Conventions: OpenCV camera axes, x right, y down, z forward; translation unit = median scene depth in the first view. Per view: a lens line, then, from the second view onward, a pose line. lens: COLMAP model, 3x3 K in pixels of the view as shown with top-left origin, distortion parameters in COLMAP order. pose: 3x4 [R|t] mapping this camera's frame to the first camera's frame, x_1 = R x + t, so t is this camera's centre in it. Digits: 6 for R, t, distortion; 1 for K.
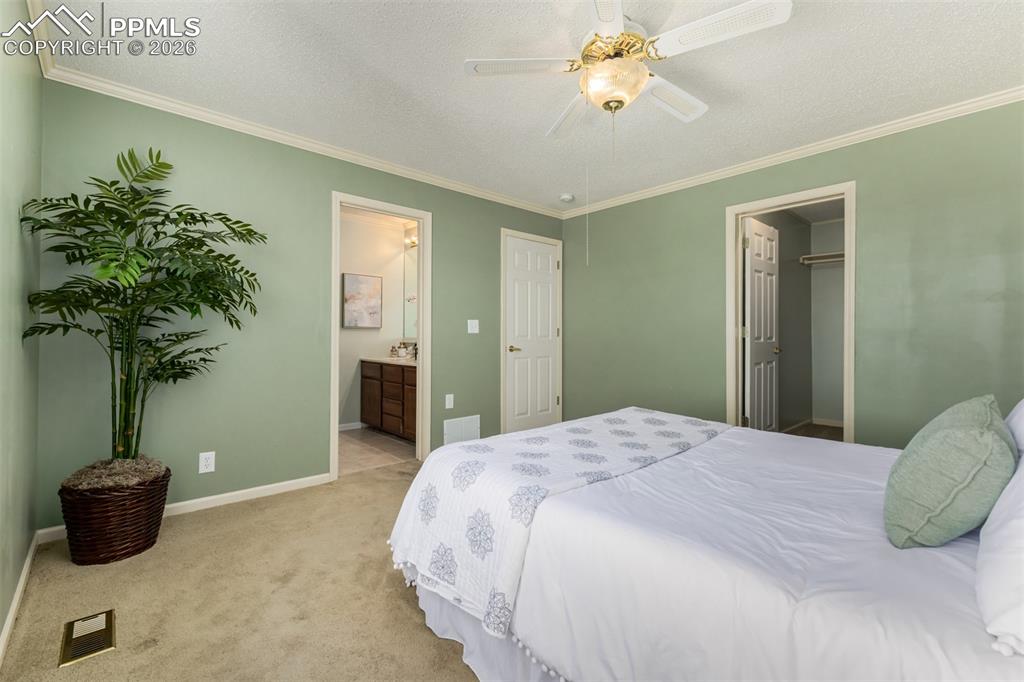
lens RADIAL K [[447.6, 0, 512.0], [0, 447.6, 341.0], [0, 0, 1]] dist [0.004043, 0.000316]
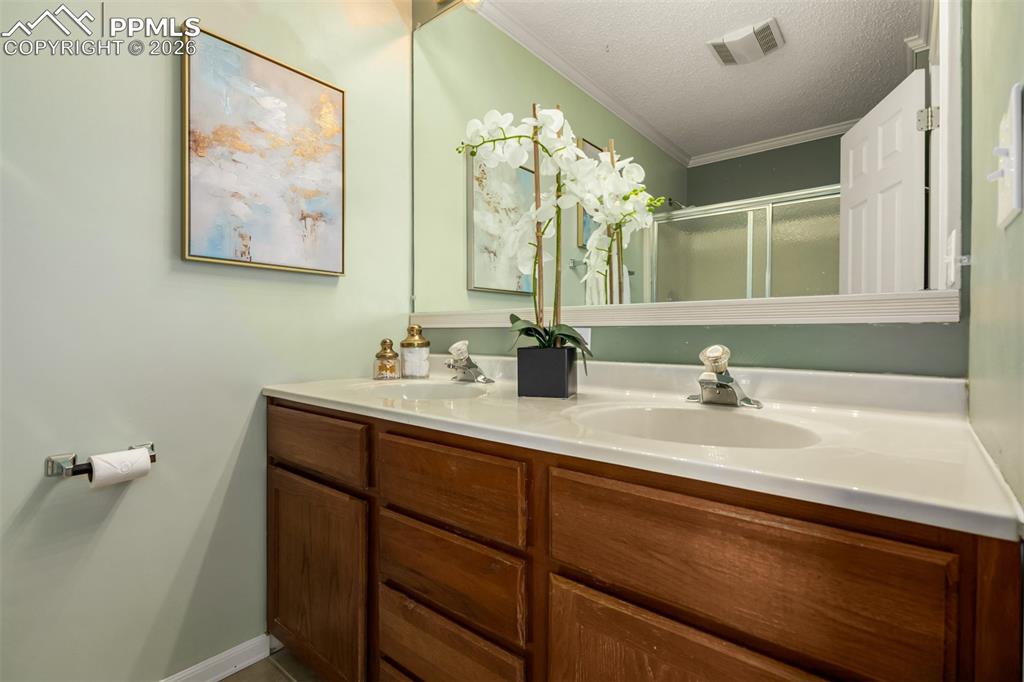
lens RADIAL K [[484.1, 0, 512.0], [0, 484.1, 341.0], [0, 0, 1]] dist [0.003451, 0.000538]
pose [[0.988573, -0.003325, 0.150706, -0.241784], [0.001499, 0.999924, 0.012225, 0.008724], [-0.150736, -0.011860, 0.988503, 0.710052]]
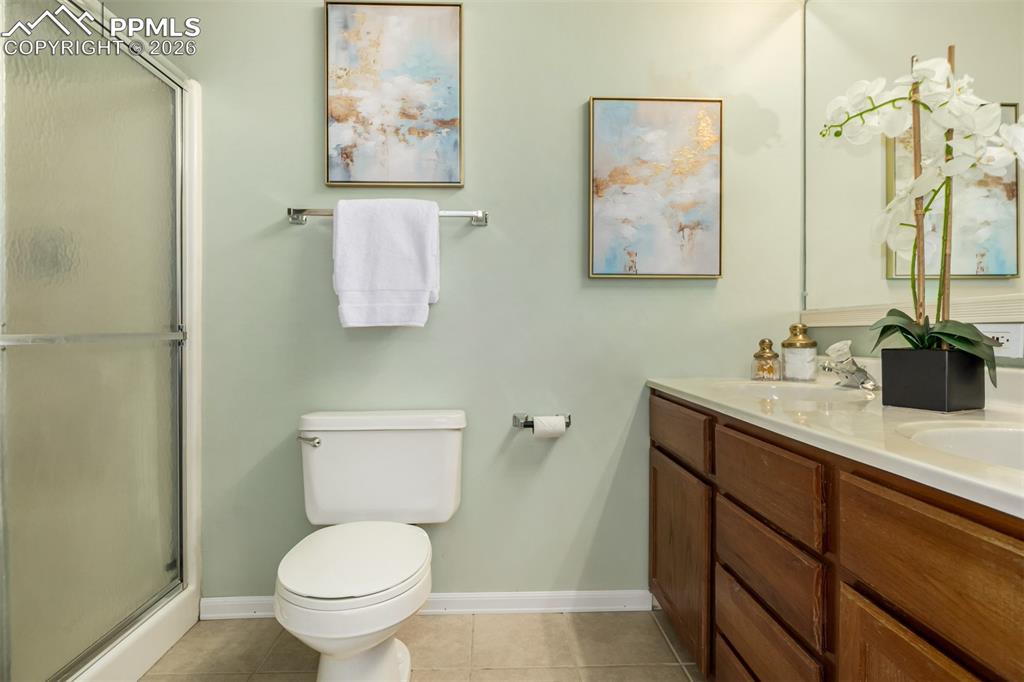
lens RADIAL K [[539.7, 0, 512.0], [0, 539.7, 341.0], [0, 0, 1]] dist [-0.001099, -0.000270]
pose [[0.767325, 0.002935, -0.641252, -0.177639], [0.002942, 0.999963, 0.008097, 0.009369], [0.641252, -0.008099, 0.767288, 0.668858]]
